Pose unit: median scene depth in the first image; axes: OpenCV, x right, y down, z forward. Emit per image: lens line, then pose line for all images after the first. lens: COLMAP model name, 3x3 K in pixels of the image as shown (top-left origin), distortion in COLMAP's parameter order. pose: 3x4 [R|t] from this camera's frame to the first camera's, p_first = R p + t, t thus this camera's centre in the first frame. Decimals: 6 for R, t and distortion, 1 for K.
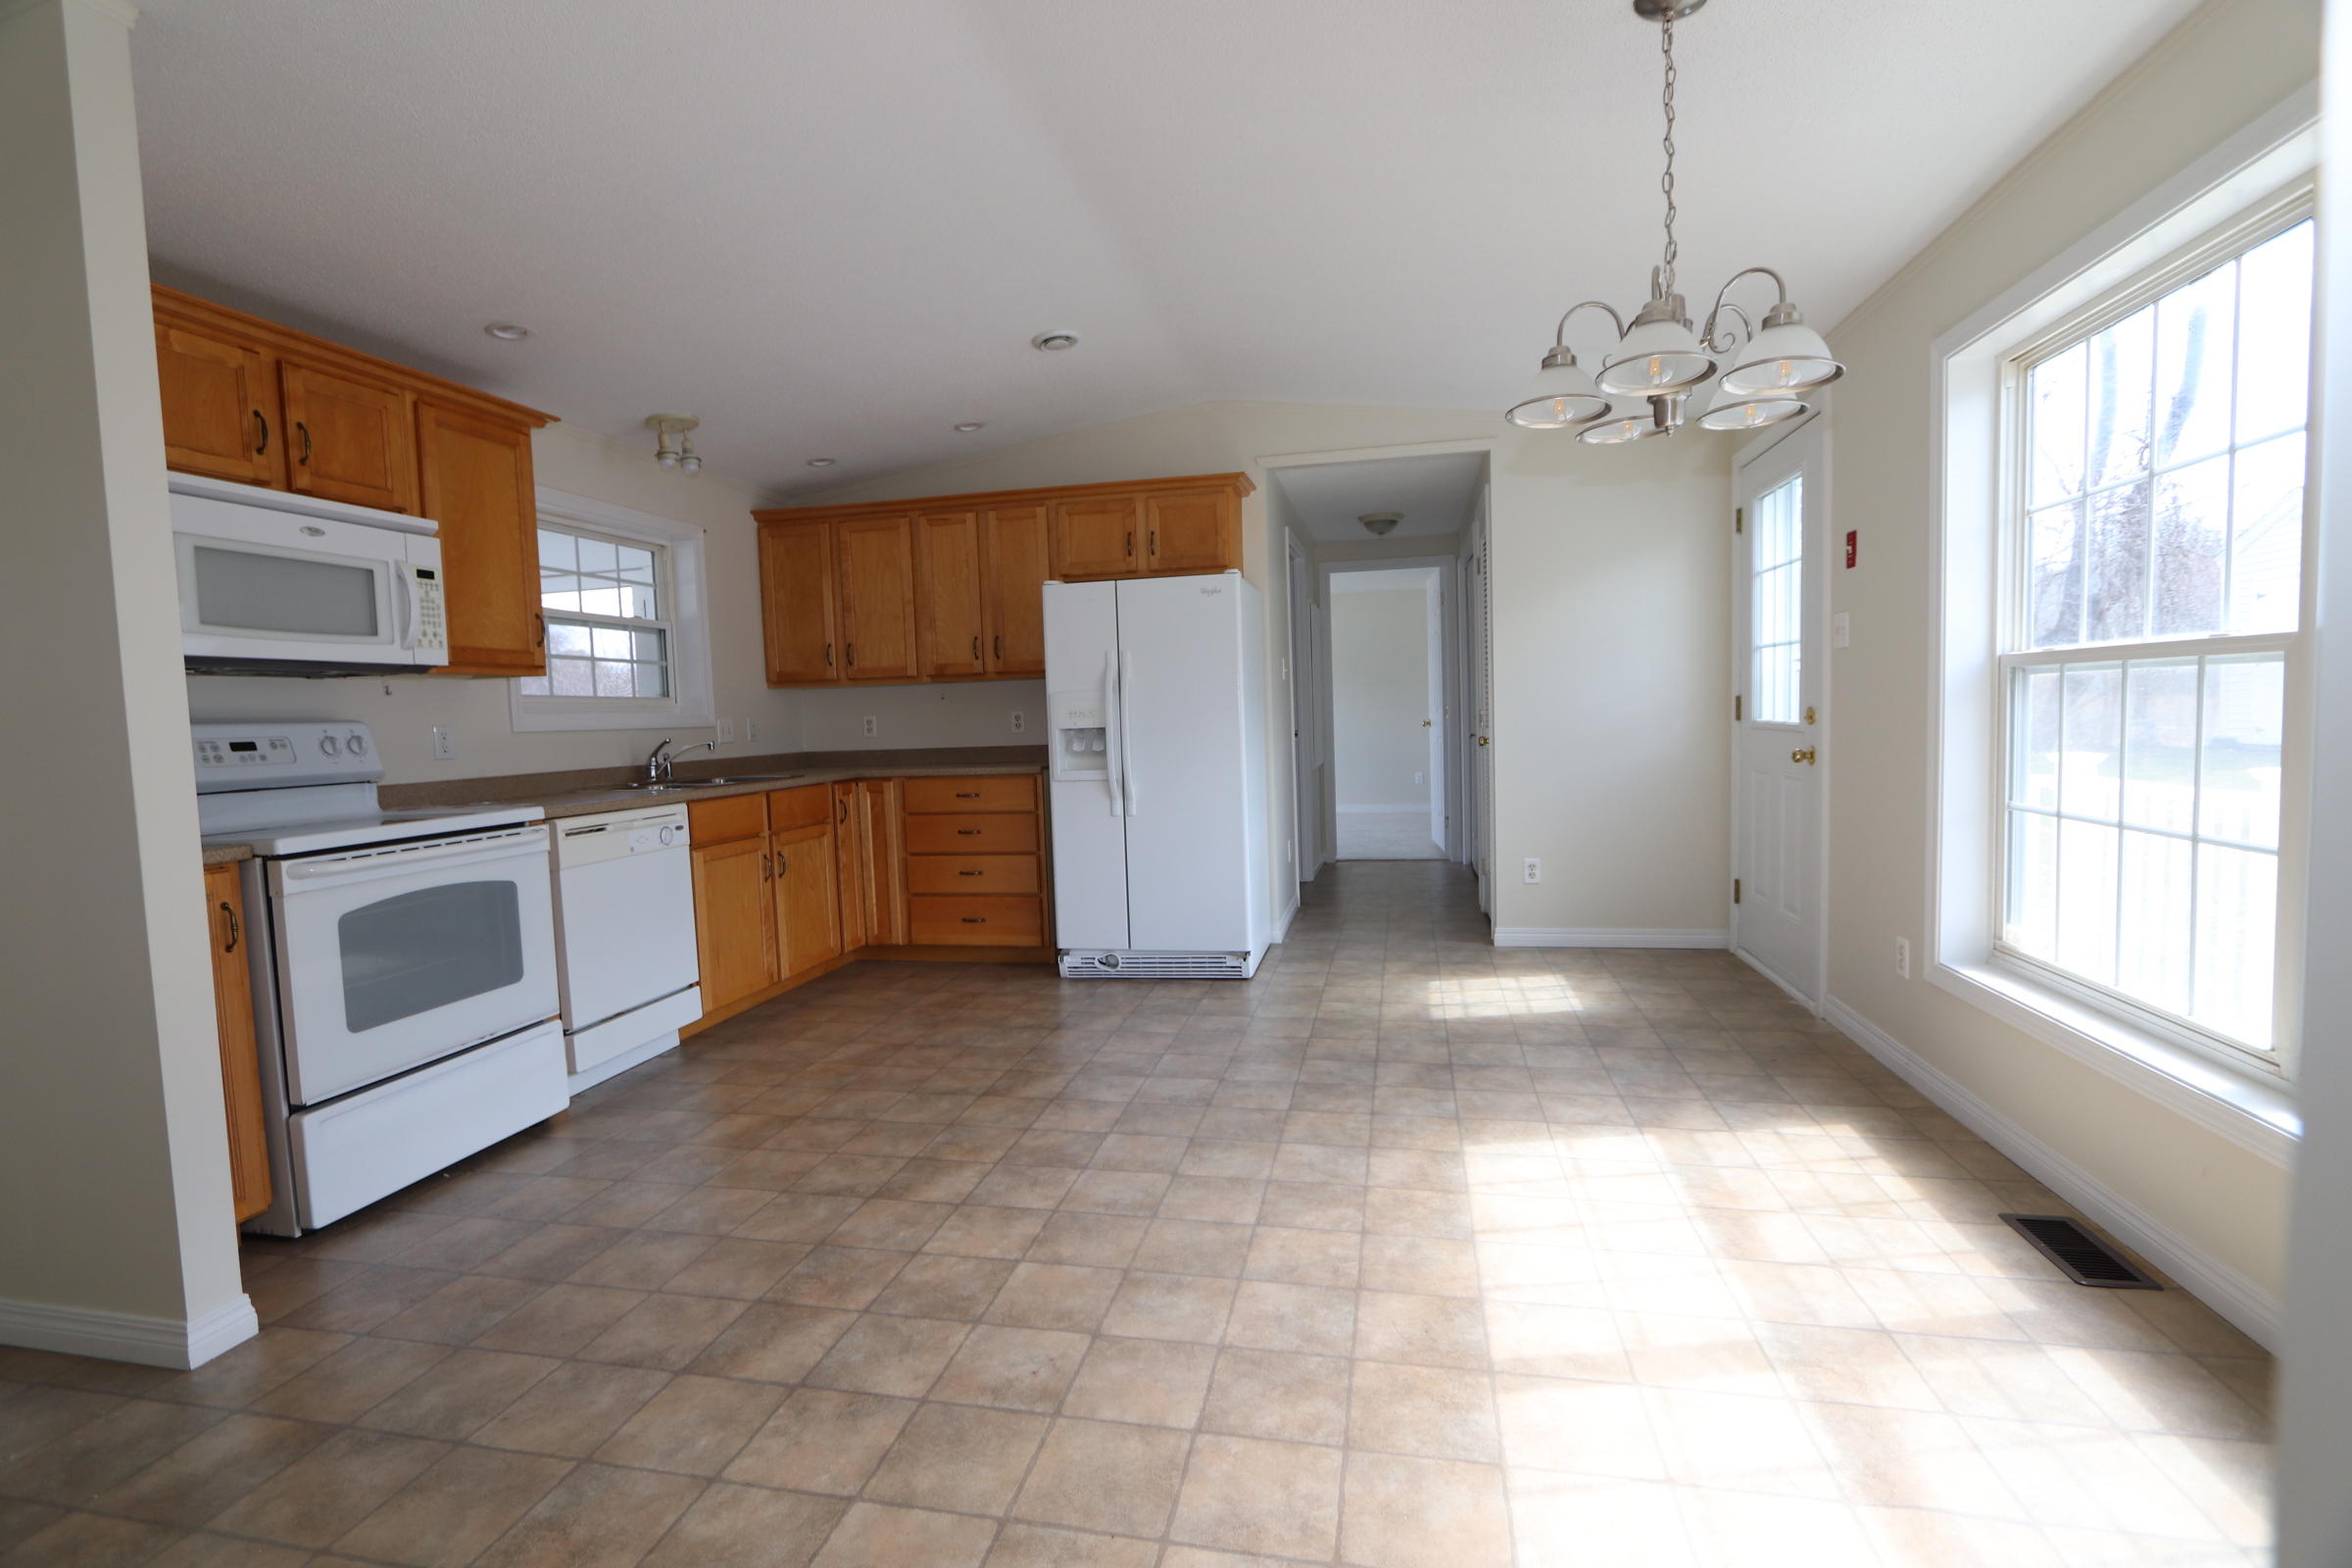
lens RADIAL K [[1076.4, 0, 1168.5], [0, 1076.4, 788.1], [0, 0, 1]] dist [-0.013109, 0.002073]
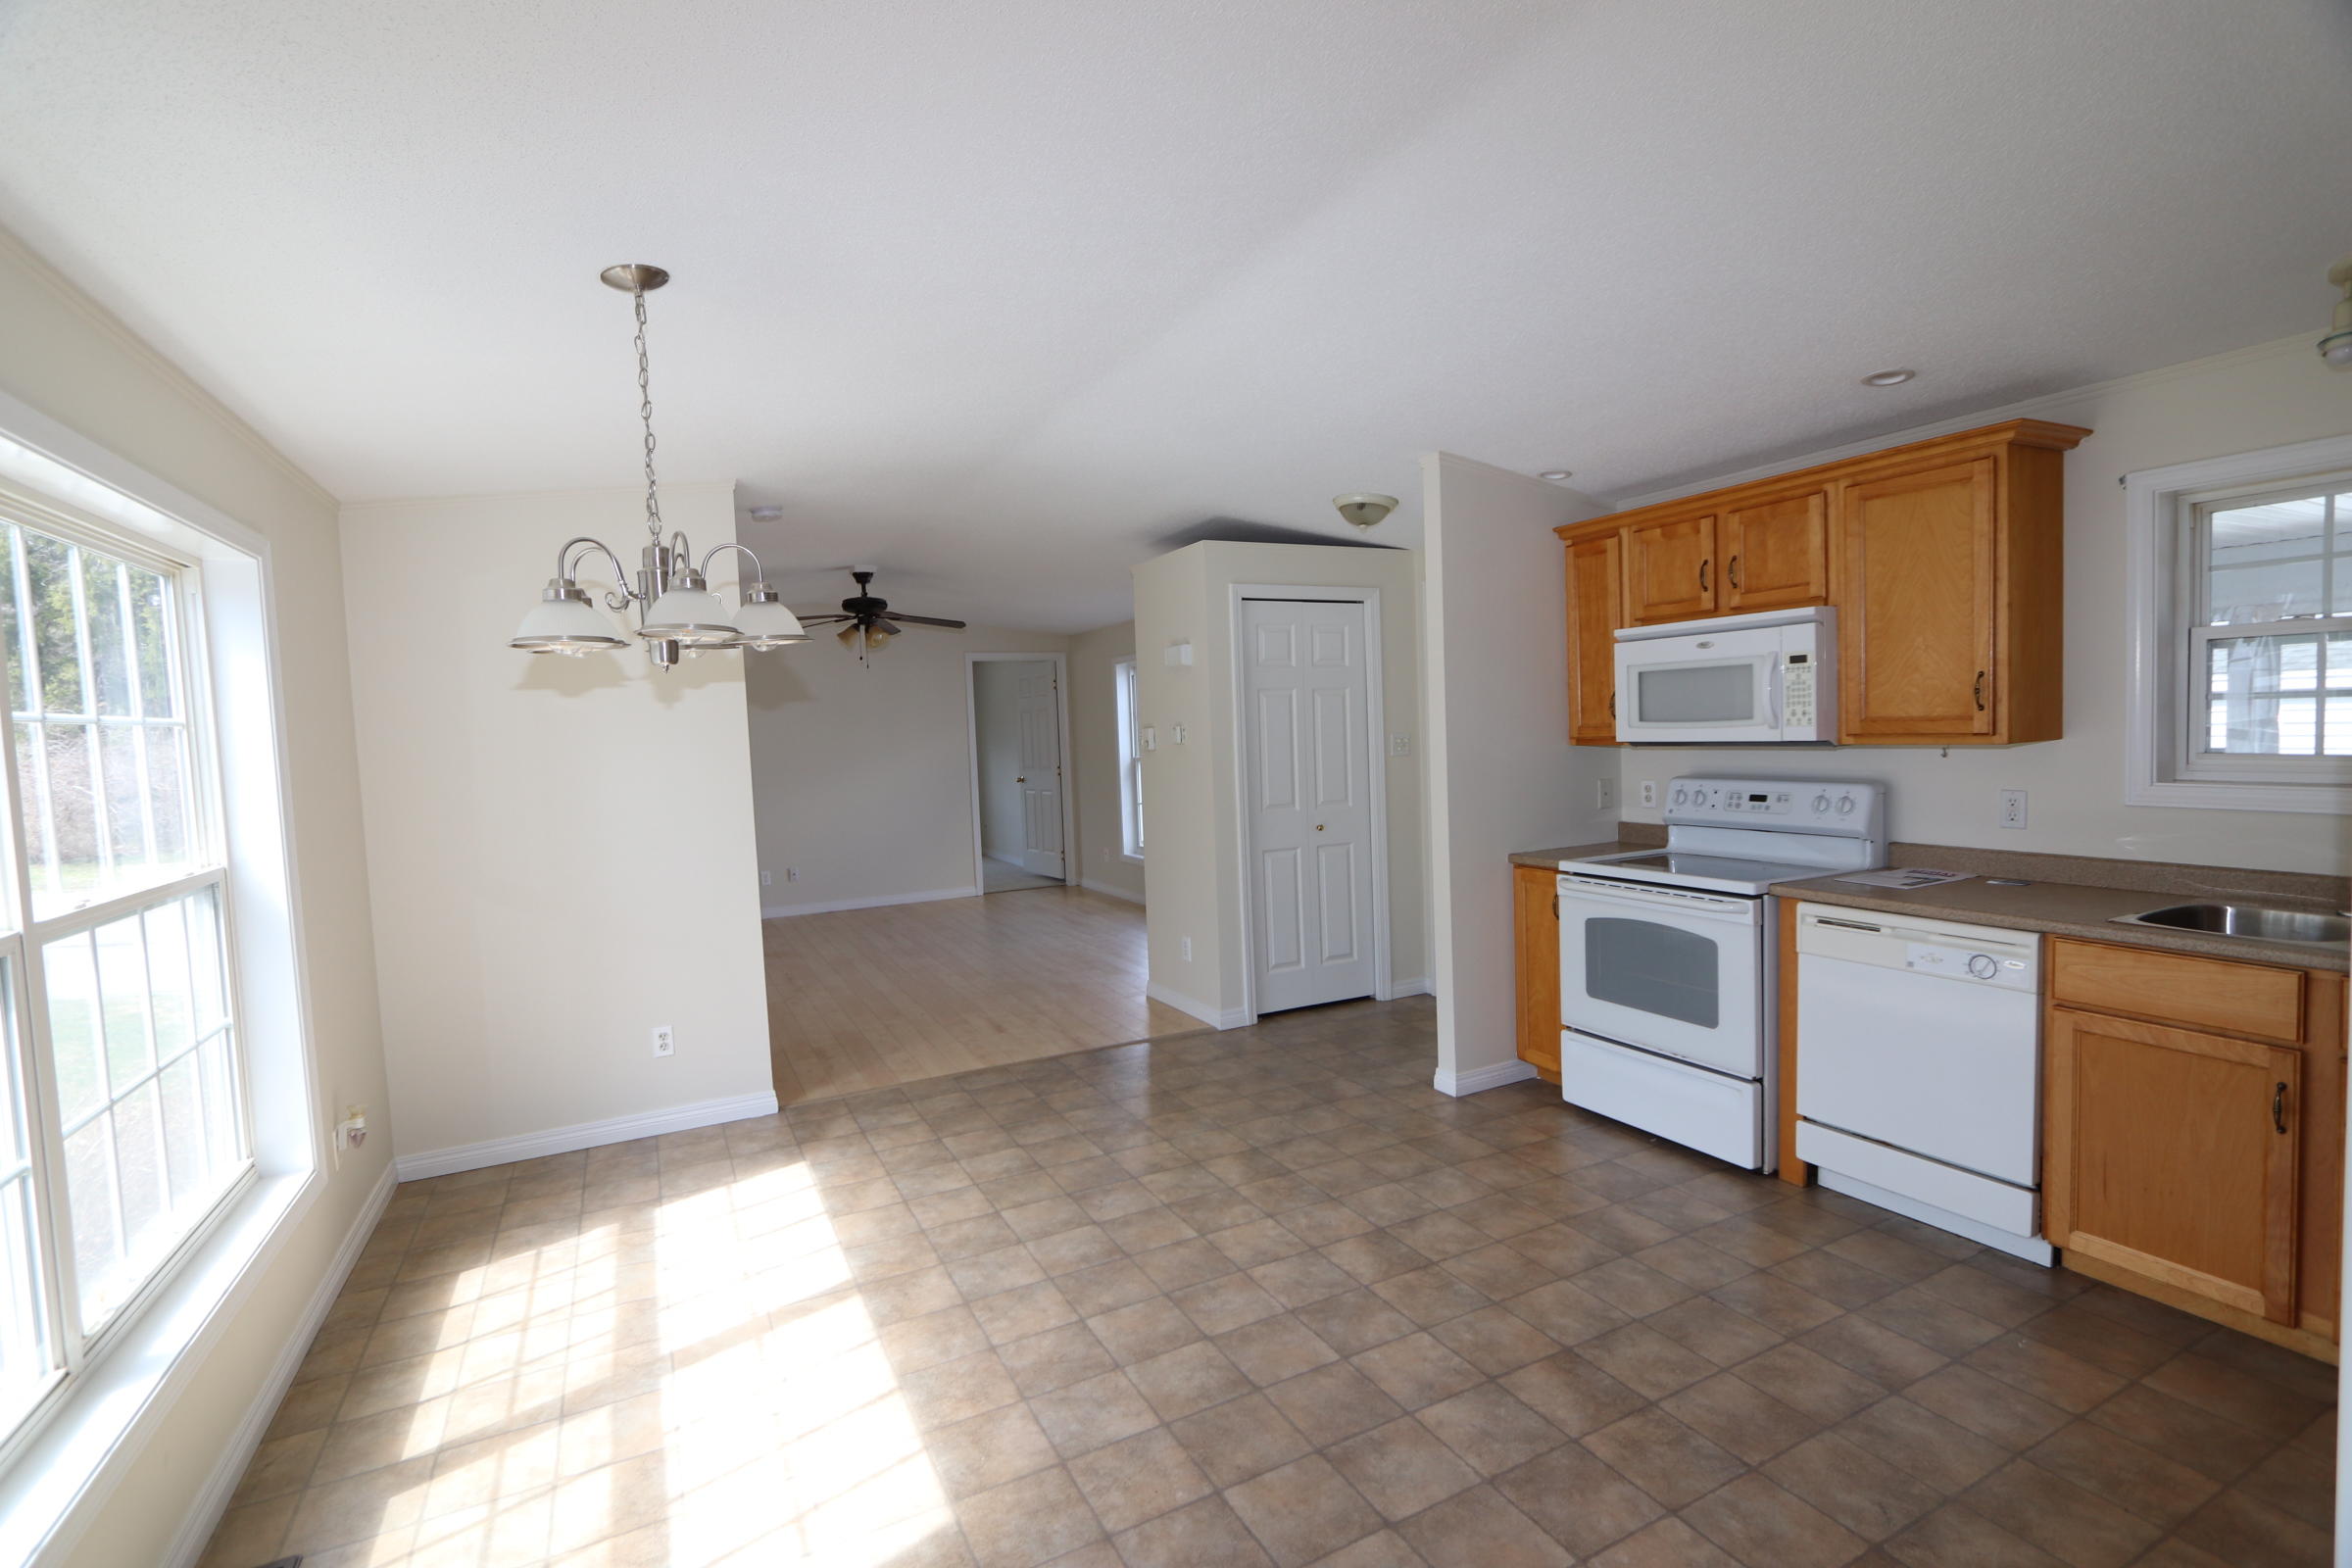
lens RADIAL K [[1076.4, 0, 1165.3], [0, 1076.4, 785.4], [0, 0, 1]] dist [-0.013109, 0.002073]
pose [[-0.777375, 0.101440, -0.620805, 0.580858], [0.024486, 0.991043, 0.131276, -0.264056], [0.628561, 0.086850, -0.772896, 1.656108]]
